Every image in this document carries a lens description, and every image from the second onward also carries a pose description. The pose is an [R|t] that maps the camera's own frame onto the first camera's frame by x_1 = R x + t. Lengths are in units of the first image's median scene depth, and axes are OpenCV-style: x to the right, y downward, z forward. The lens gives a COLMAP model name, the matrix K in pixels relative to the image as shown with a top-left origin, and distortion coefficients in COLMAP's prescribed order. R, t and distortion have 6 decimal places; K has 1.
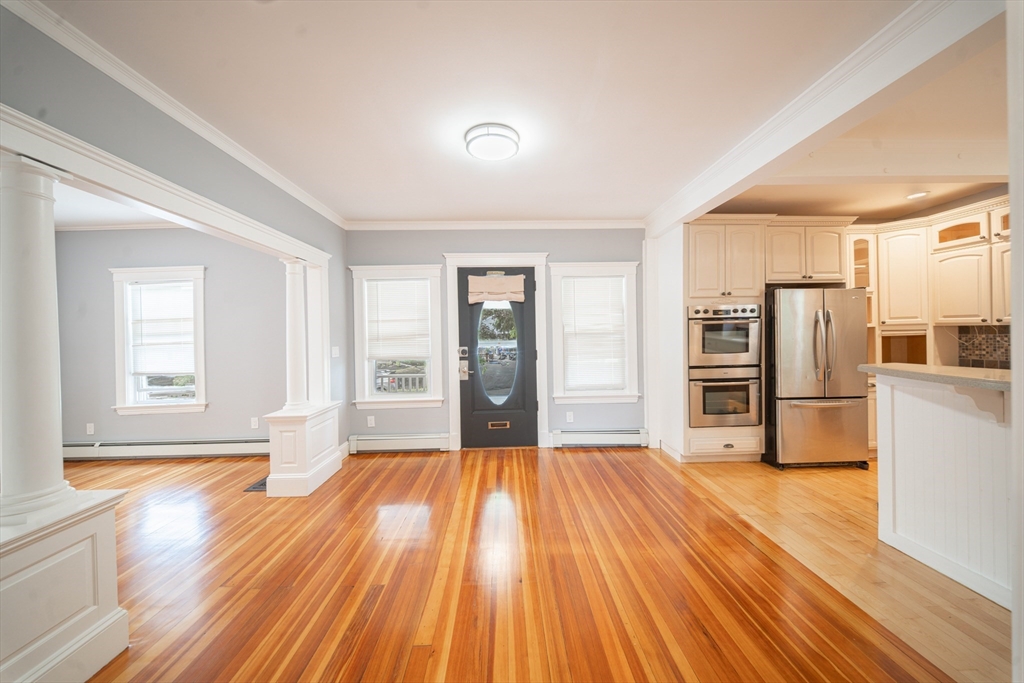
lens RADIAL K [[374.7, 0, 511.5], [0, 374.7, 335.8], [0, 0, 1]] dist [0.015835, -0.010834]
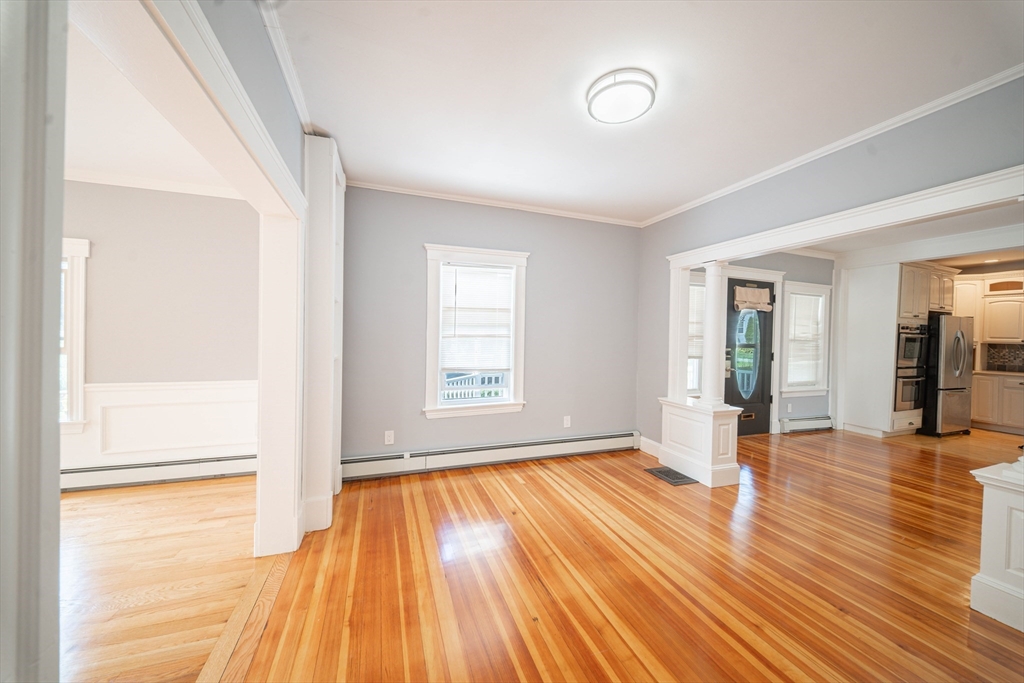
lens RADIAL K [[374.7, 0, 511.5], [0, 374.7, 335.8], [0, 0, 1]] dist [0.015835, -0.010834]
pose [[0.942712, 0.037014, 0.331548, -1.140424], [-0.035080, 0.999315, -0.011819, 0.028674], [-0.331758, -0.000489, 0.943364, 0.147180]]
